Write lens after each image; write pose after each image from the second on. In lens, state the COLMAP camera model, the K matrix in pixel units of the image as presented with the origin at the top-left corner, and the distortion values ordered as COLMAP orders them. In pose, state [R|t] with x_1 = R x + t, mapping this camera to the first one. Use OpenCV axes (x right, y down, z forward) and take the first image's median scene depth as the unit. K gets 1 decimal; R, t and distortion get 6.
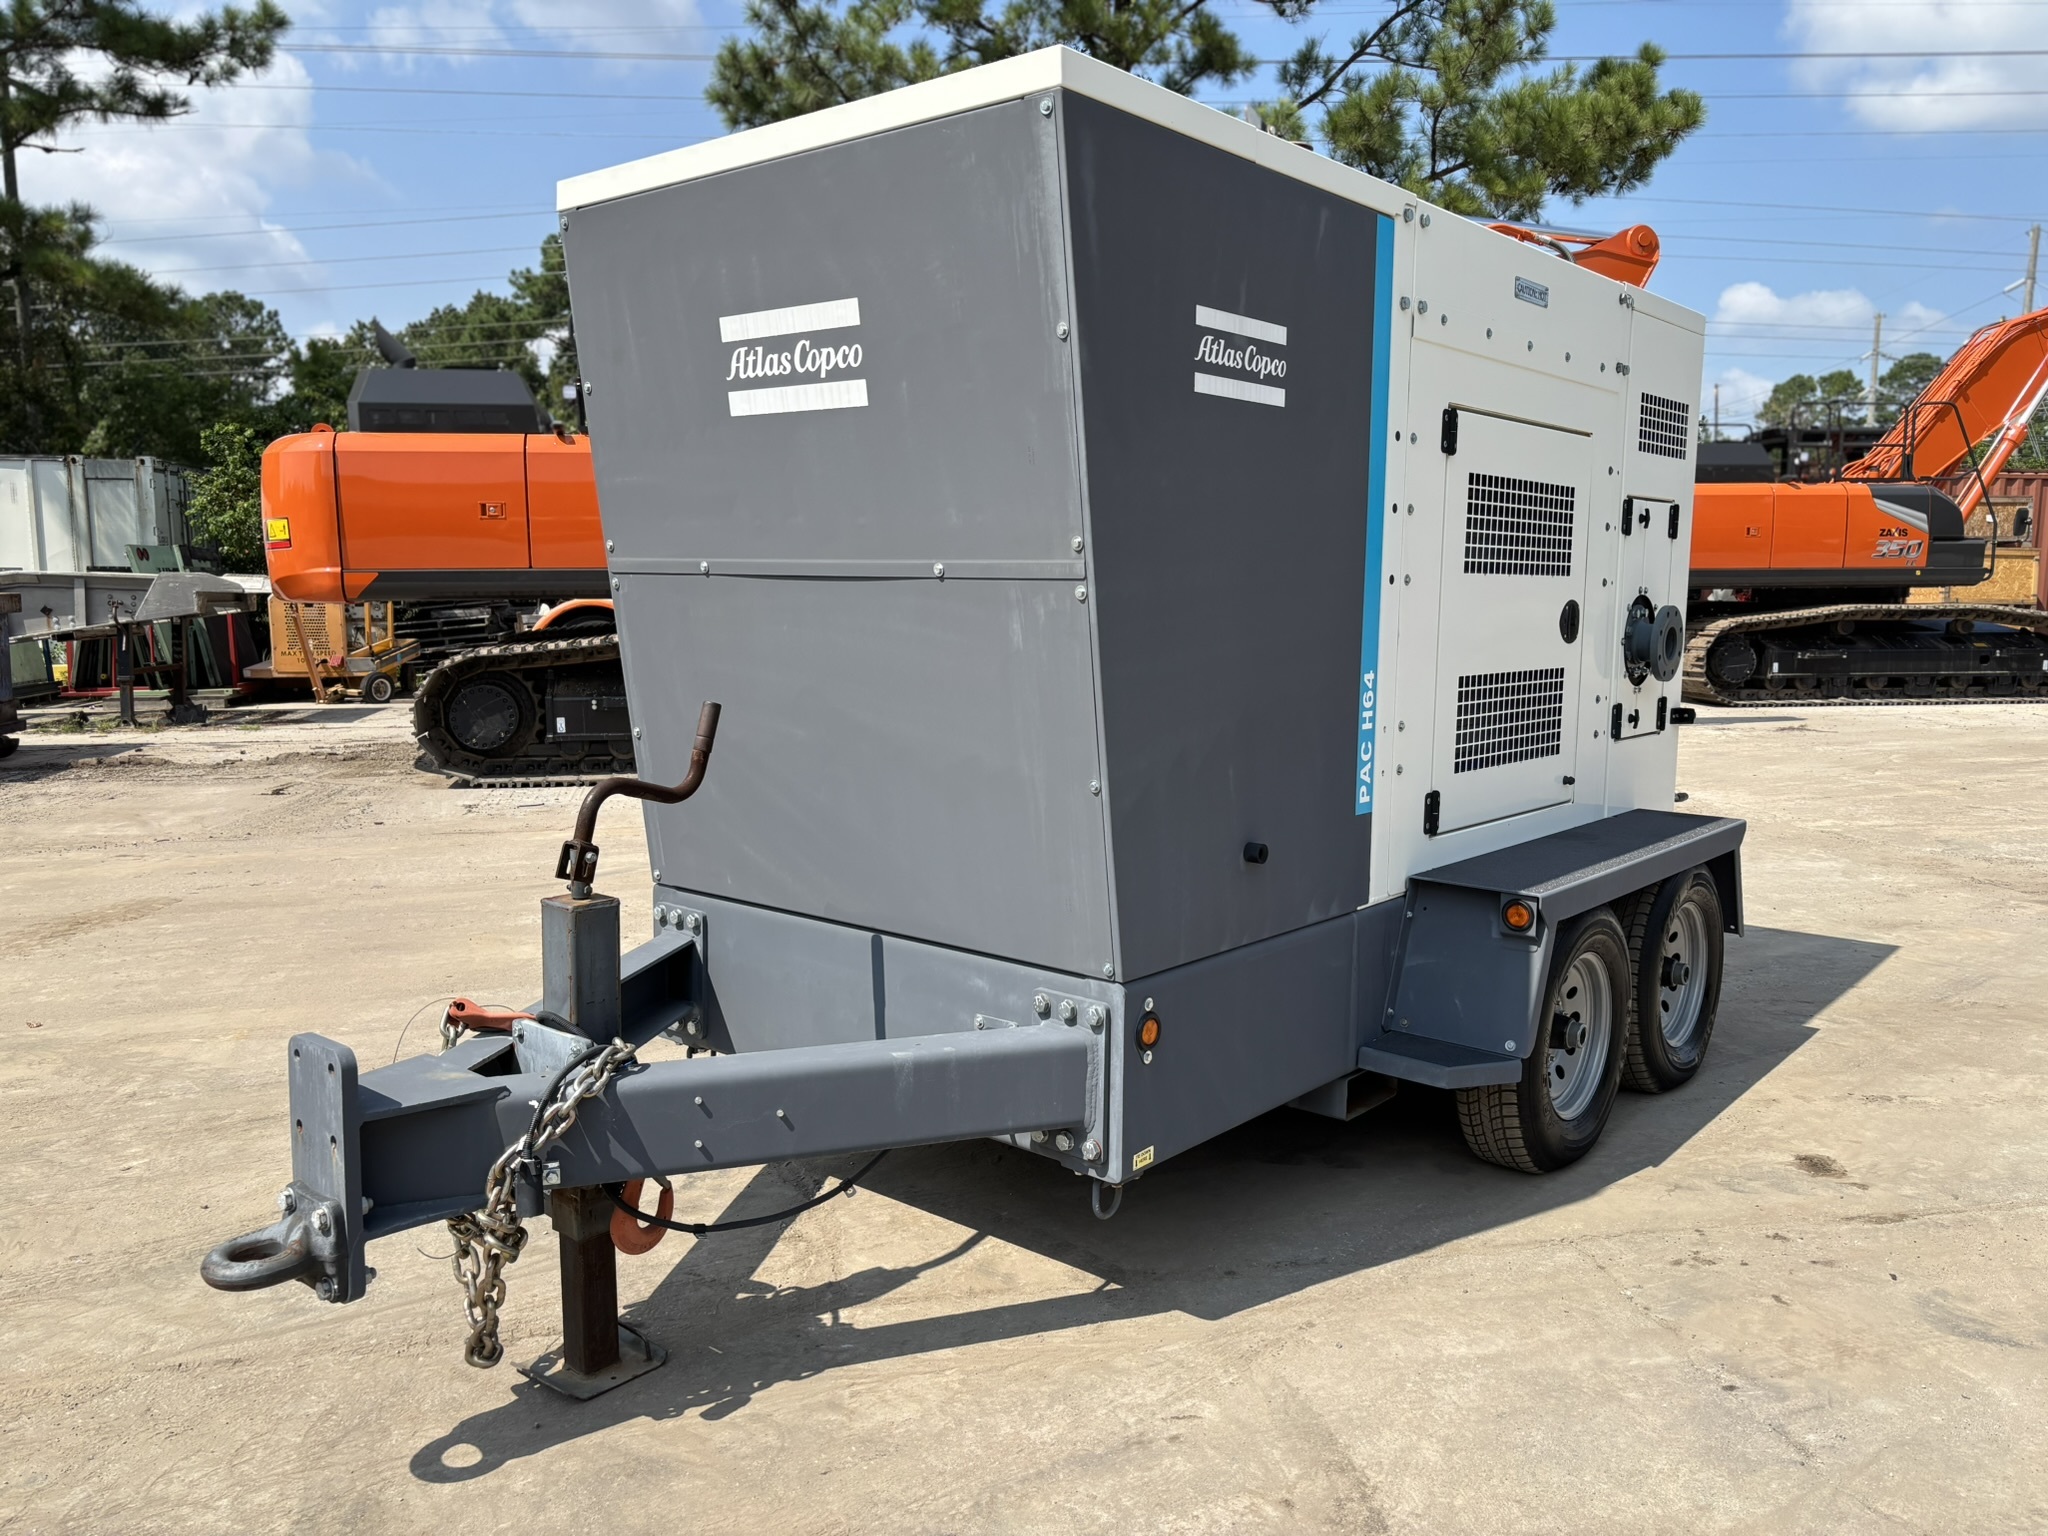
lens RADIAL K [[1551.9, 0, 1024.4], [0, 1551.9, 773.7], [0, 0, 1]] dist [-0.002713, -0.010276]
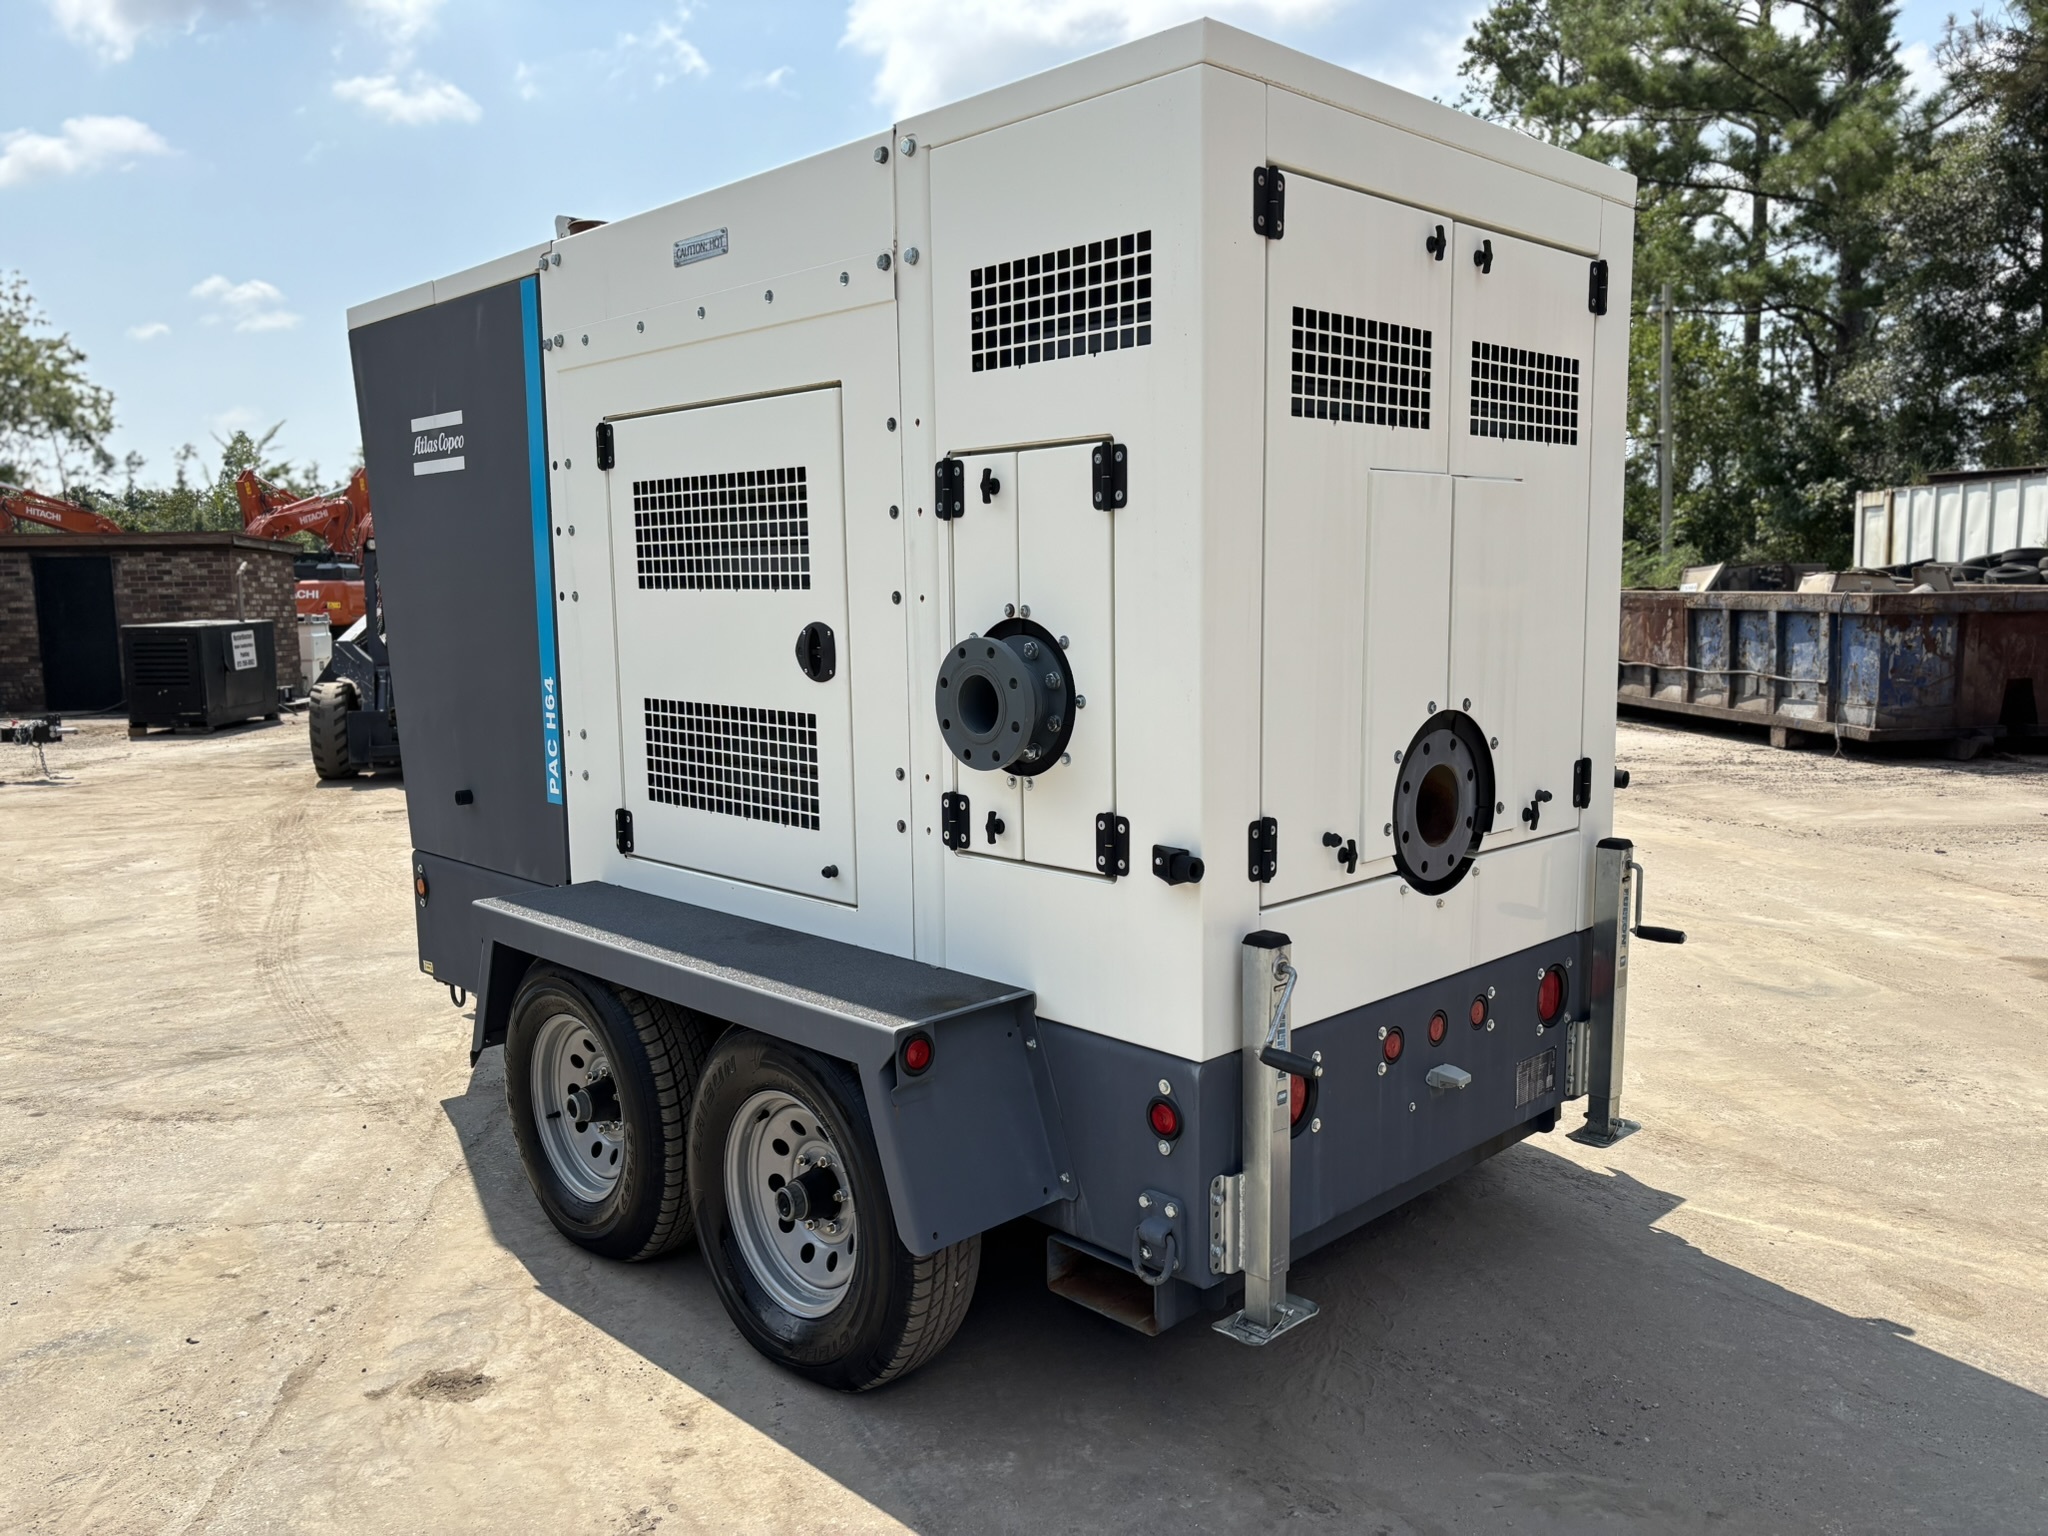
lens RADIAL K [[1551.9, 0, 1020.9], [0, 1551.9, 770.9], [0, 0, 1]] dist [-0.002713, -0.010276]
pose [[-0.082818, 0.118879, -0.989449, 1.218088], [-0.109671, 0.985742, 0.127613, -0.166804], [0.990512, 0.119082, -0.068600, 1.314614]]
